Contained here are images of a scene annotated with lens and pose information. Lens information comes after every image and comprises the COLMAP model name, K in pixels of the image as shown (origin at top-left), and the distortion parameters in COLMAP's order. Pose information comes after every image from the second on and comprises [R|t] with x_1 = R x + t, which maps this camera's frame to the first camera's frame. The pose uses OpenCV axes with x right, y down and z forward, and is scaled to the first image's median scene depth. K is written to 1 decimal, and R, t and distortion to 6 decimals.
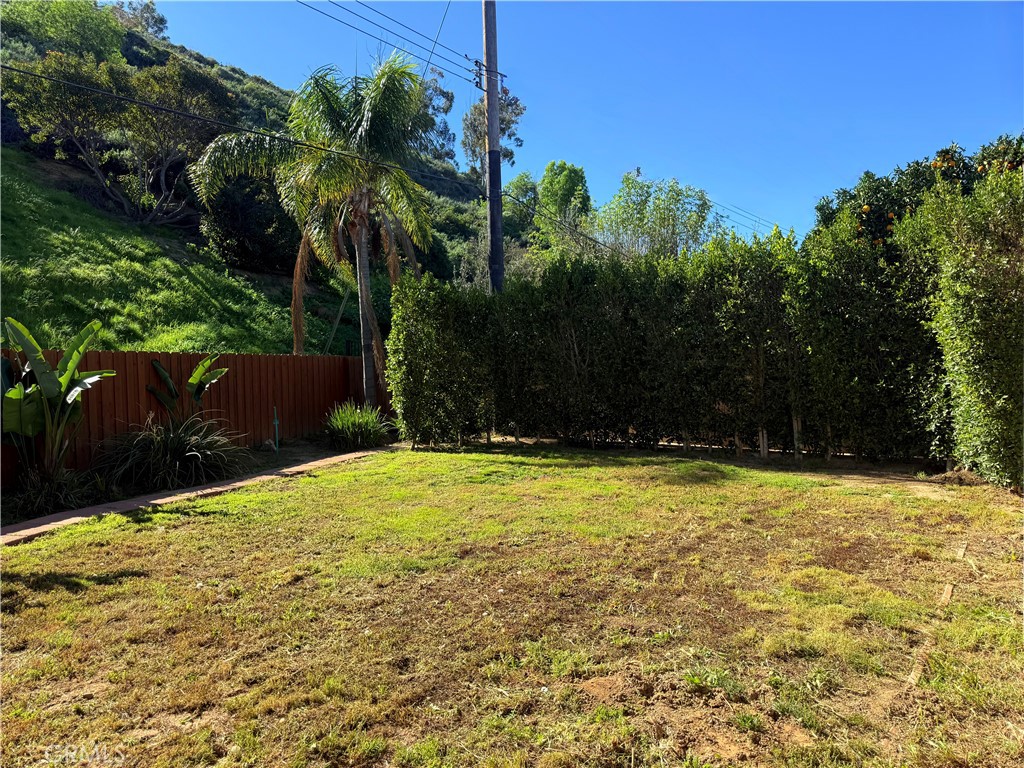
lens RADIAL K [[724.5, 0, 509.7], [0, 724.5, 386.5], [0, 0, 1]] dist [0.045135, -0.047797]
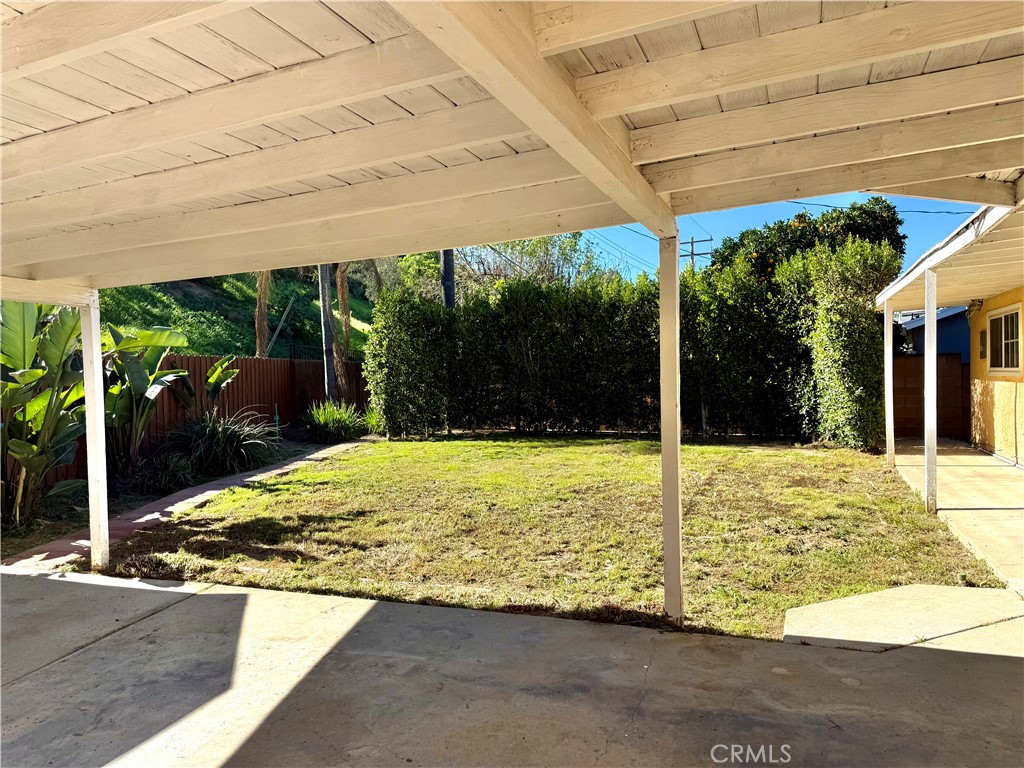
lens RADIAL K [[724.5, 0, 510.6], [0, 724.5, 385.9], [0, 0, 1]] dist [0.045135, -0.047797]
pose [[0.968748, -0.002306, 0.248035, -0.308295], [0.004388, 0.999960, -0.007841, 0.013164], [-0.248007, 0.008684, 0.968719, -0.224681]]
